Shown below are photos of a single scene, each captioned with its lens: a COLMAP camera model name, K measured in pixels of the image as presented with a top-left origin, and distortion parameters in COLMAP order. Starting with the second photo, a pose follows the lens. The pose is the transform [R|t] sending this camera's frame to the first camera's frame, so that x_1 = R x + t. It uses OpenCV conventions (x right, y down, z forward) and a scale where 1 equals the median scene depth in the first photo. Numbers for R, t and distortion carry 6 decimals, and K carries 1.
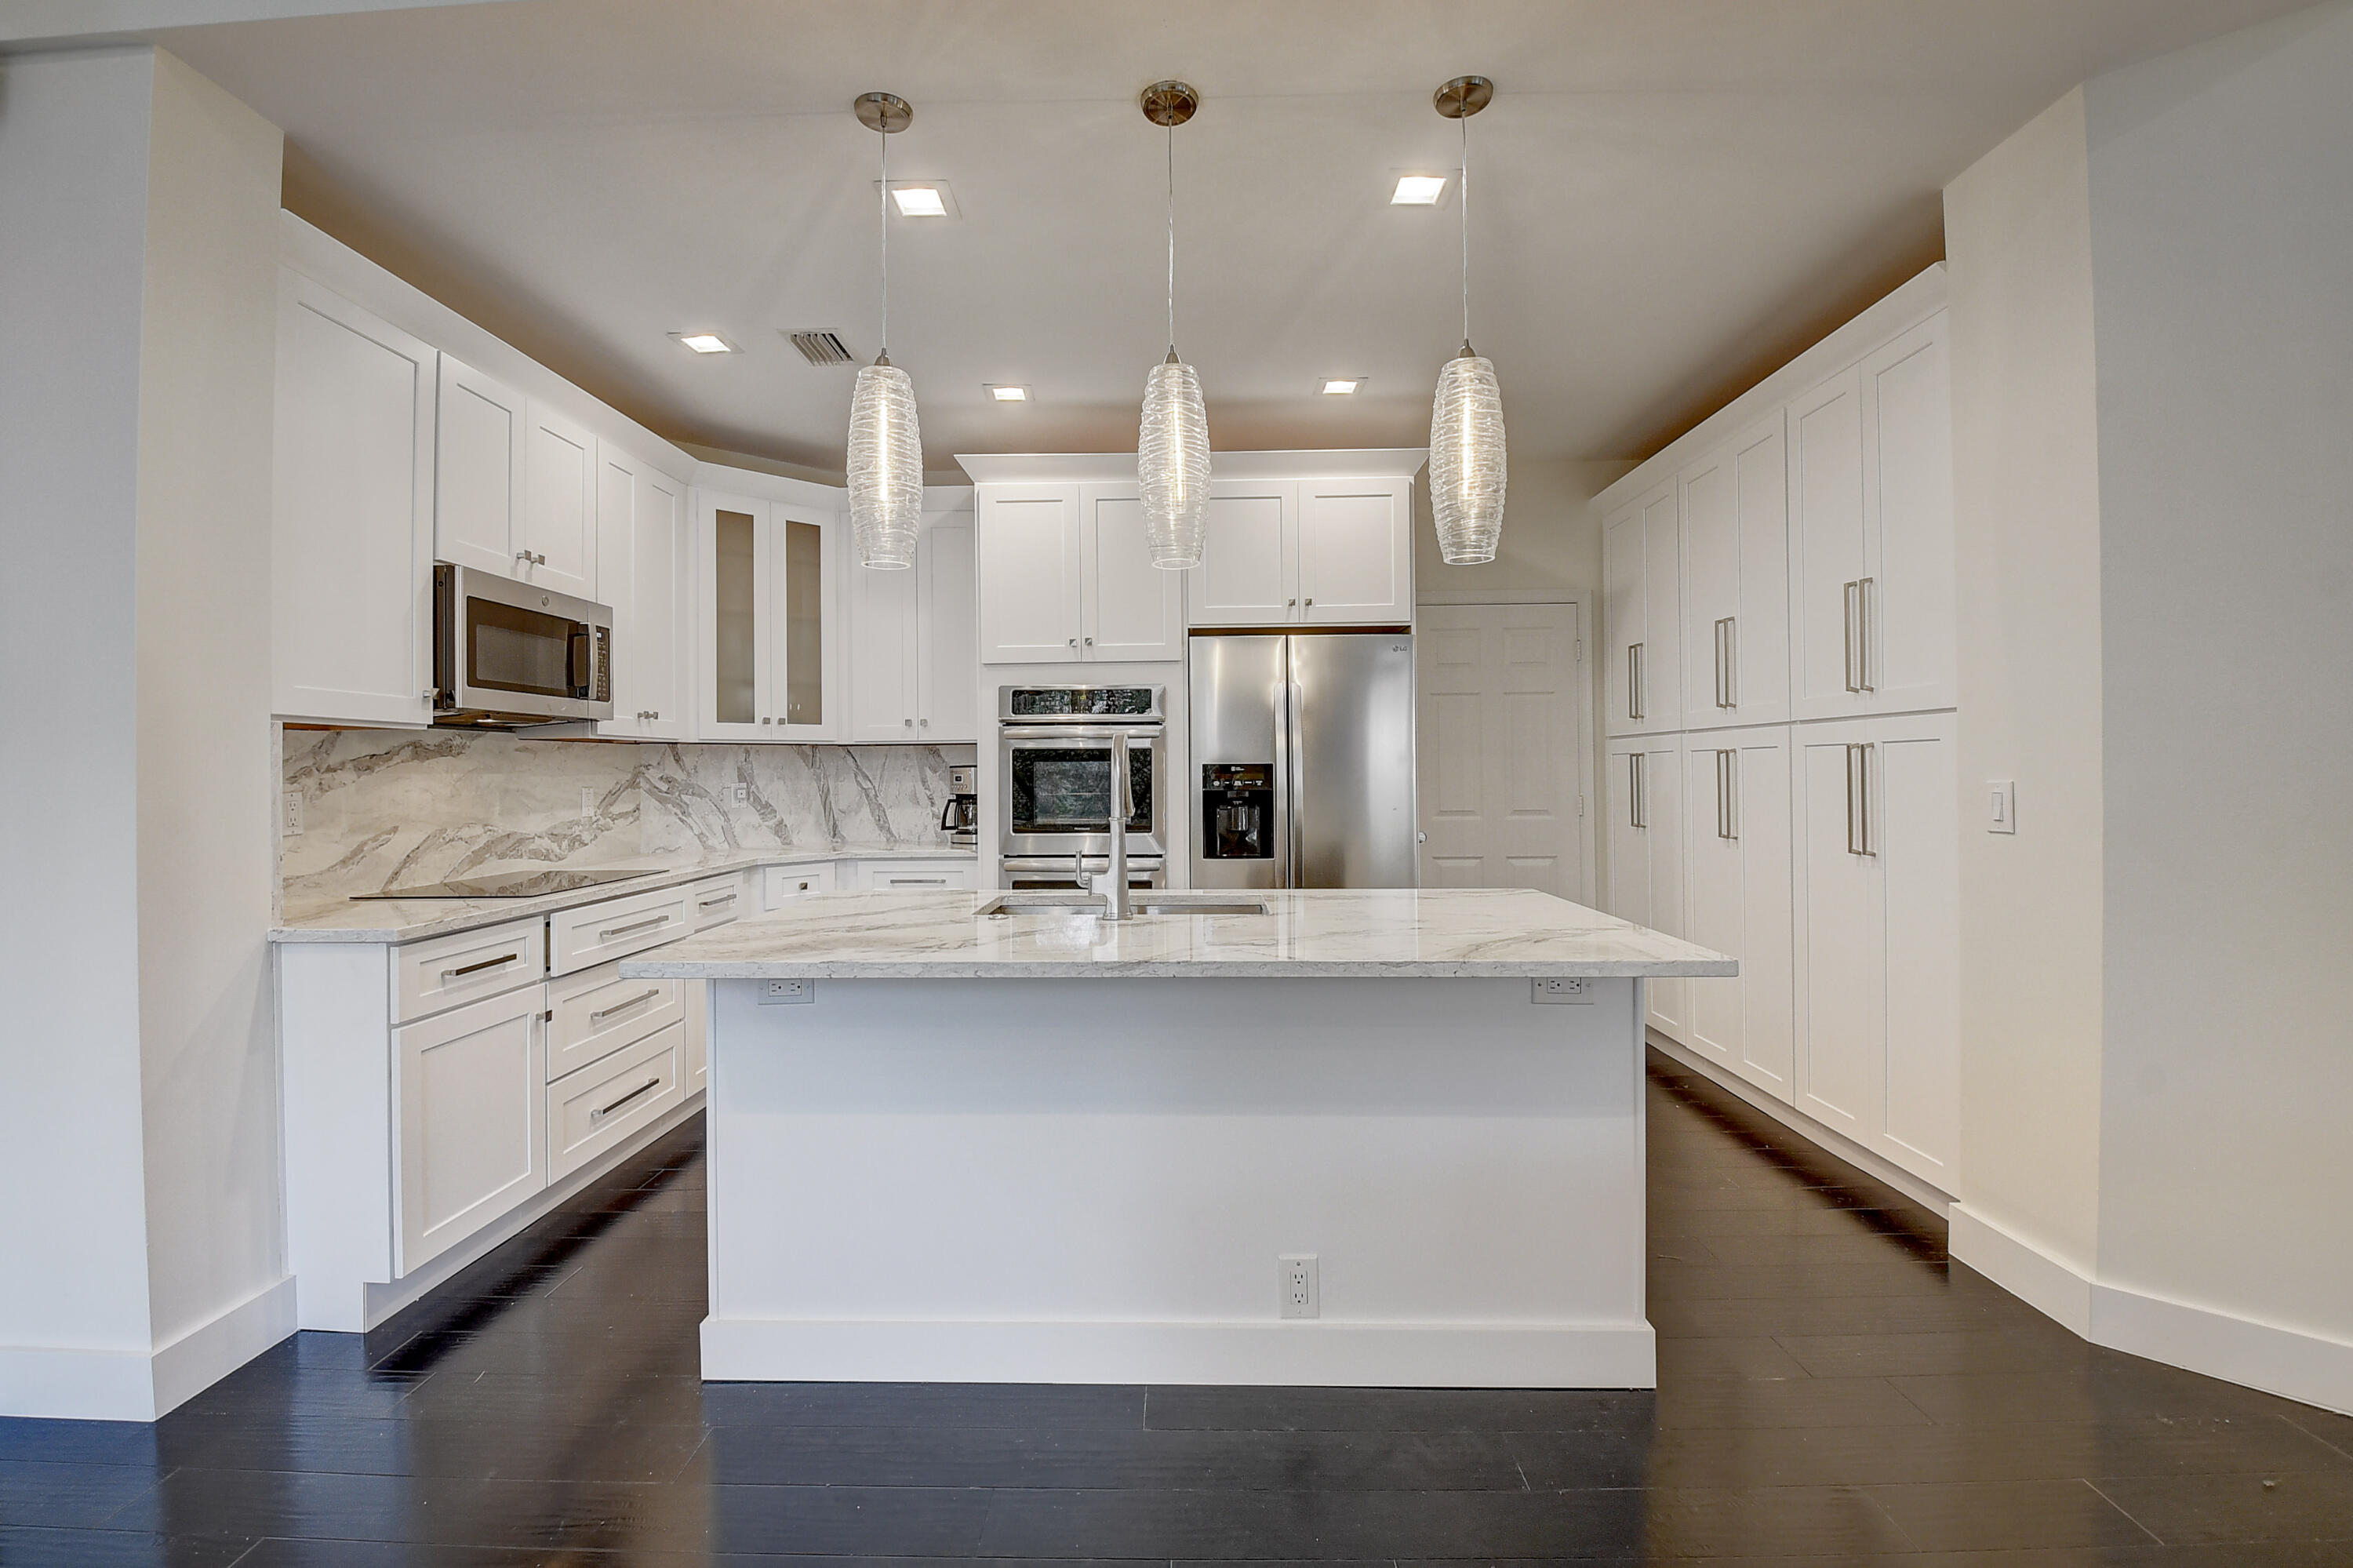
lens RADIAL K [[1023.3, 0, 1177.7], [0, 1023.3, 755.8], [0, 0, 1]] dist [0.000421, -0.025567]
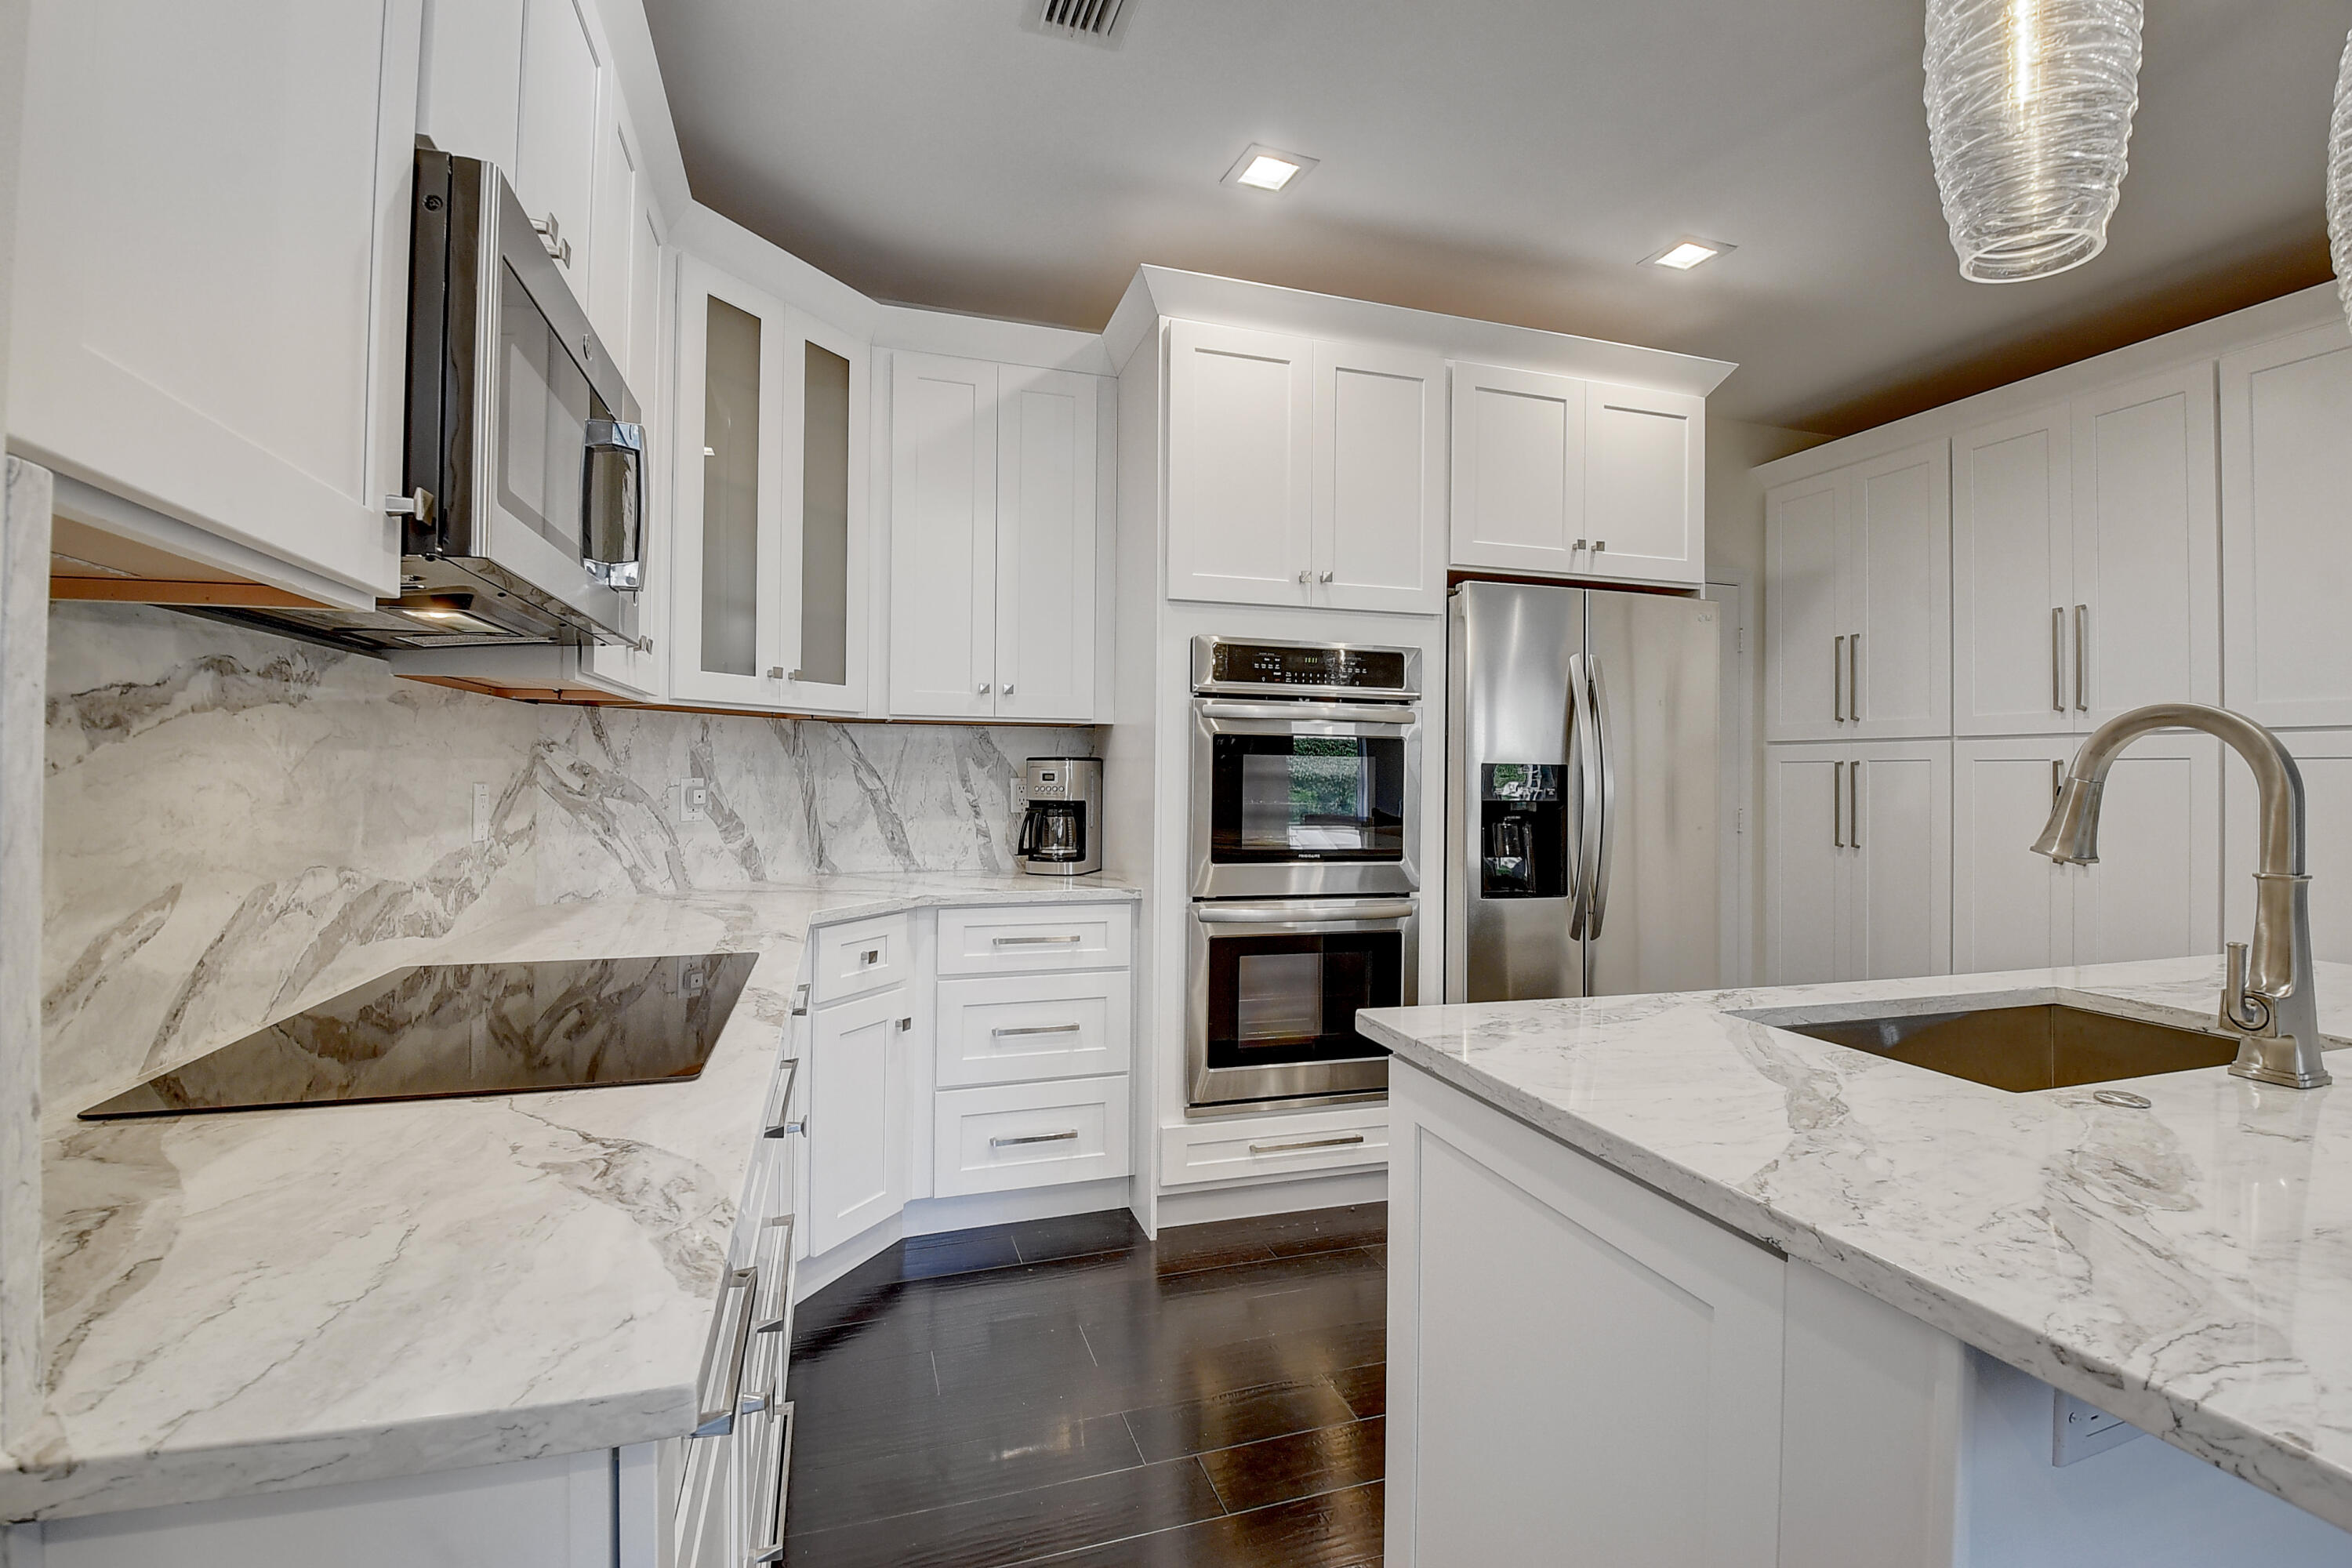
lens RADIAL K [[1034.2, 0, 1167.4], [0, 1034.2, 762.5], [0, 0, 1]] dist [0.007816, -0.018056]
pose [[0.949317, 0.021966, 0.313552, -0.392821], [-0.023350, 0.999727, 0.000659, 0.011865], [-0.313452, -0.007947, 0.949571, 0.385221]]
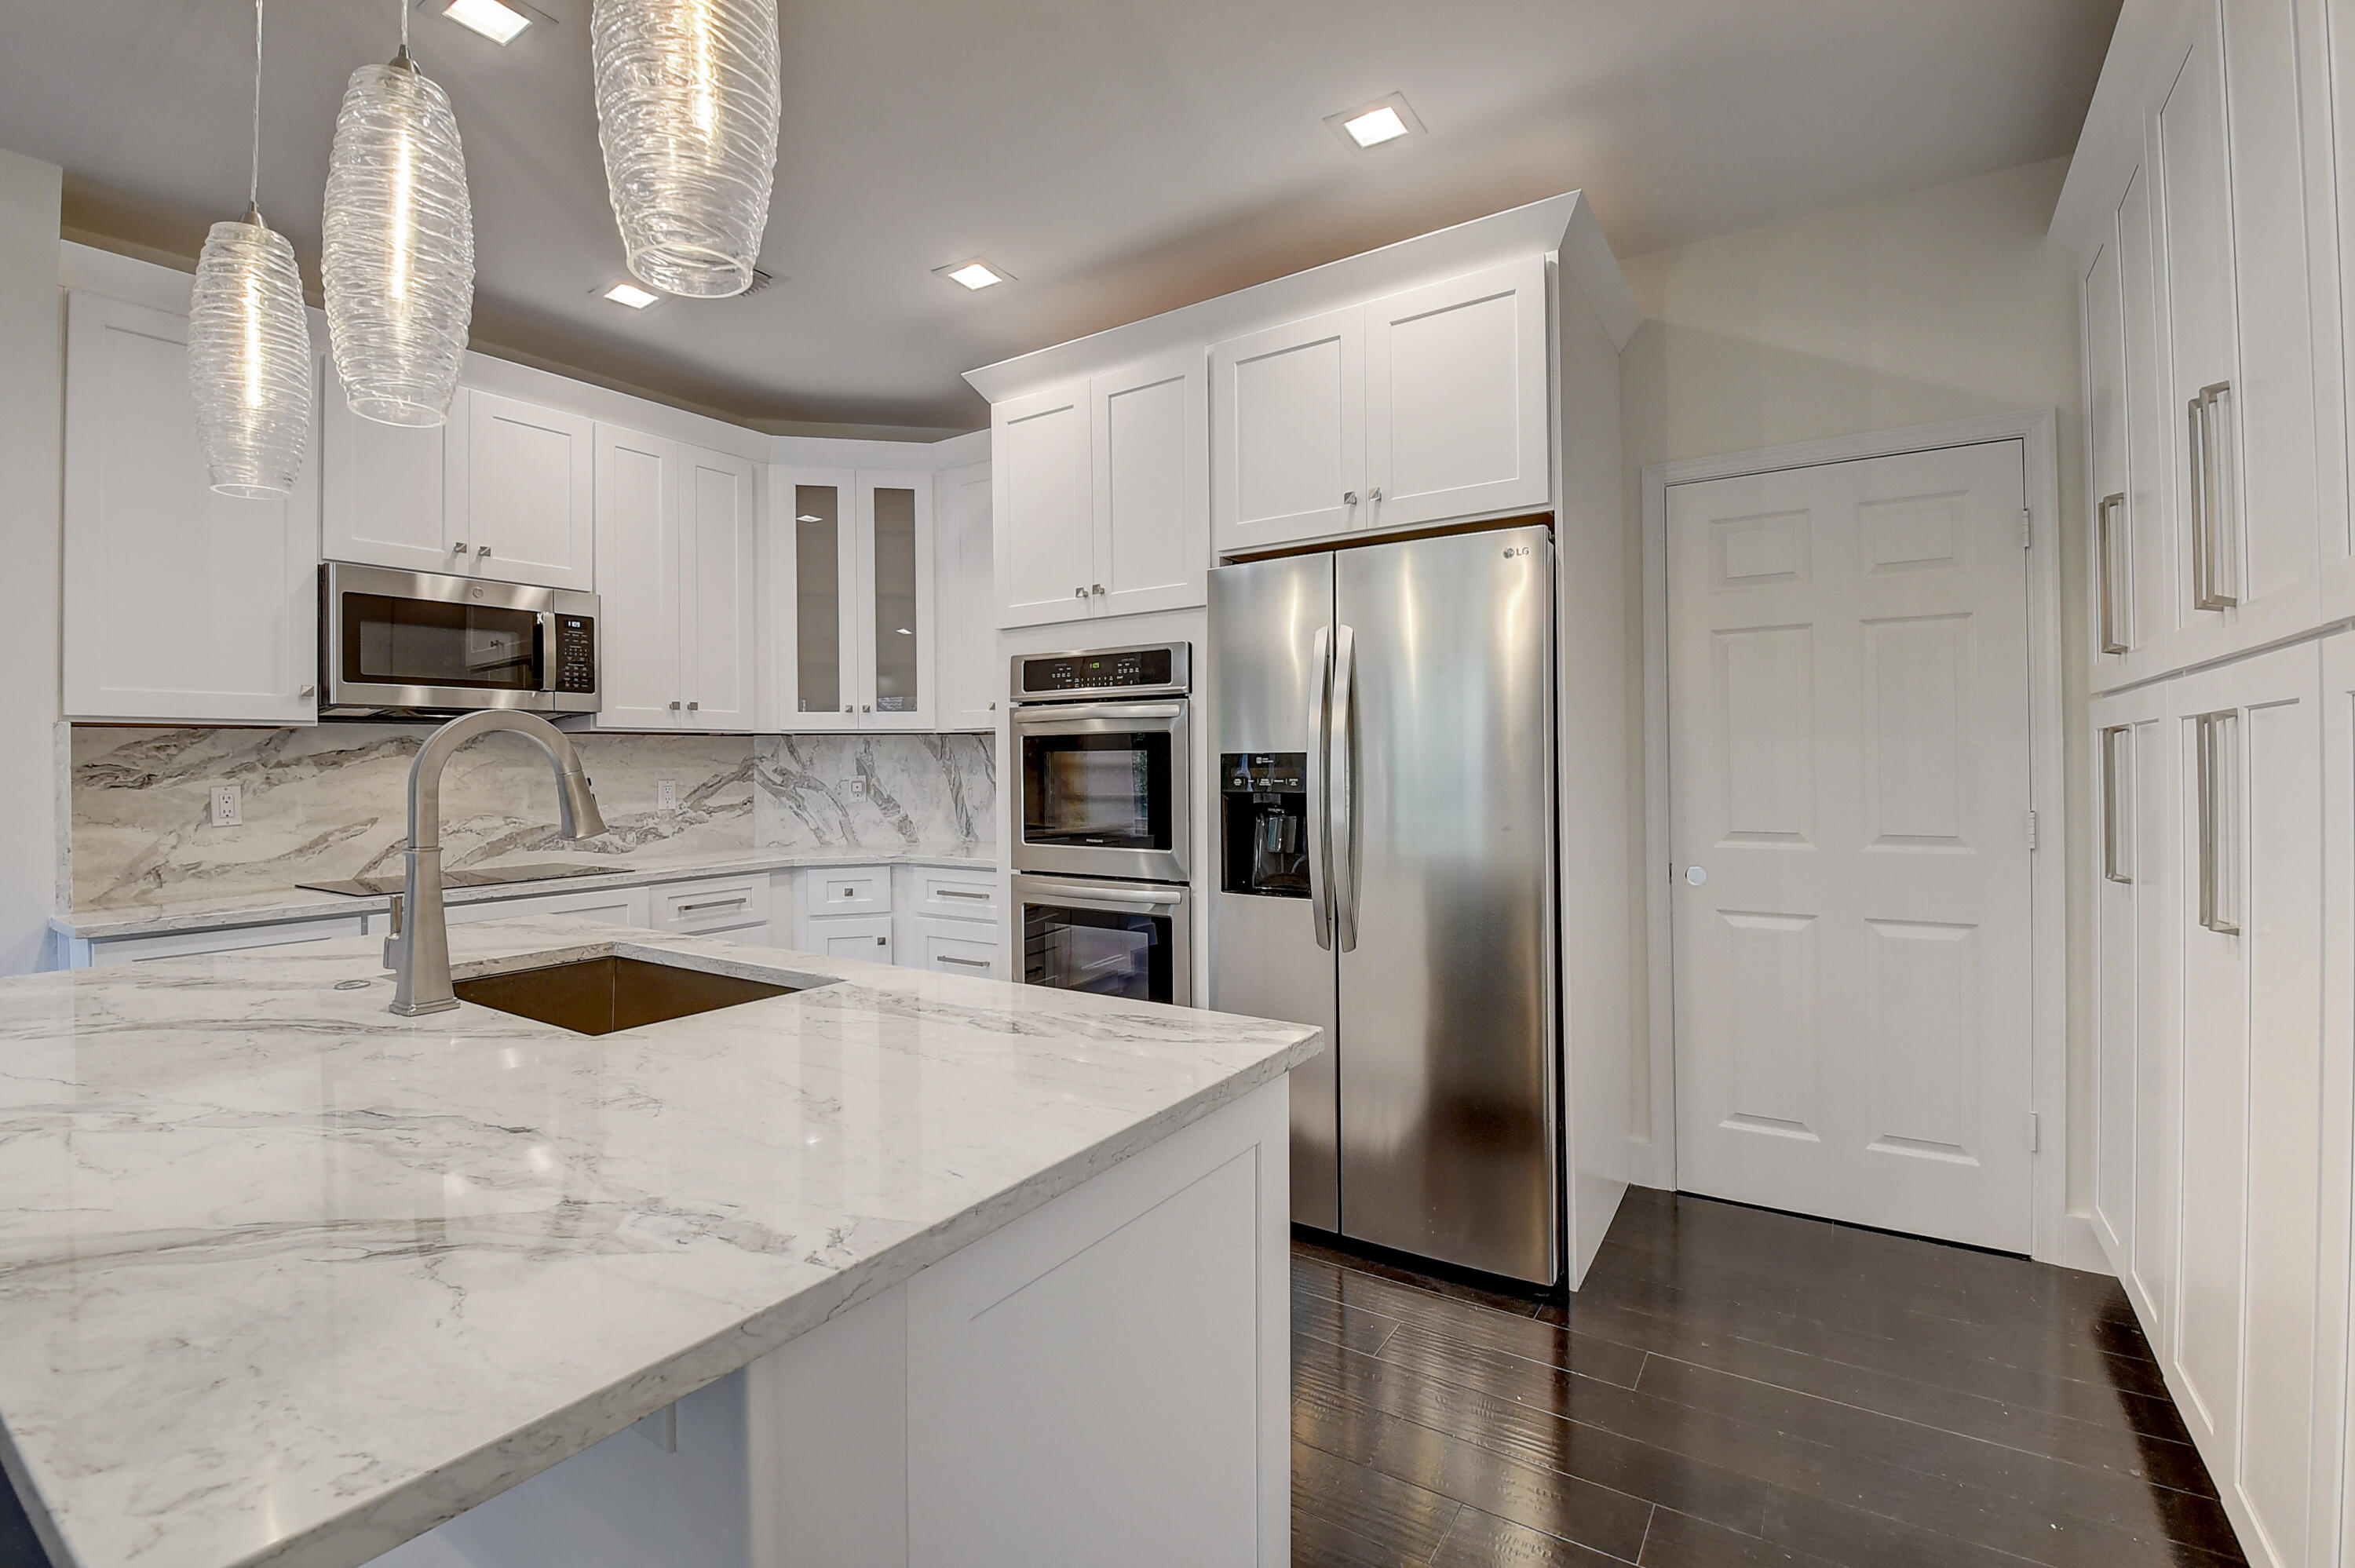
lens RADIAL K [[1024.0, 0, 1178.7], [0, 1024.0, 755.8], [0, 0, 1]] dist [0.000421, -0.025567]
pose [[0.842855, -0.002836, -0.538133, 0.359401], [0.010303, 0.999888, 0.010867, 0.001373], [0.538041, -0.014703, 0.842790, 0.402475]]
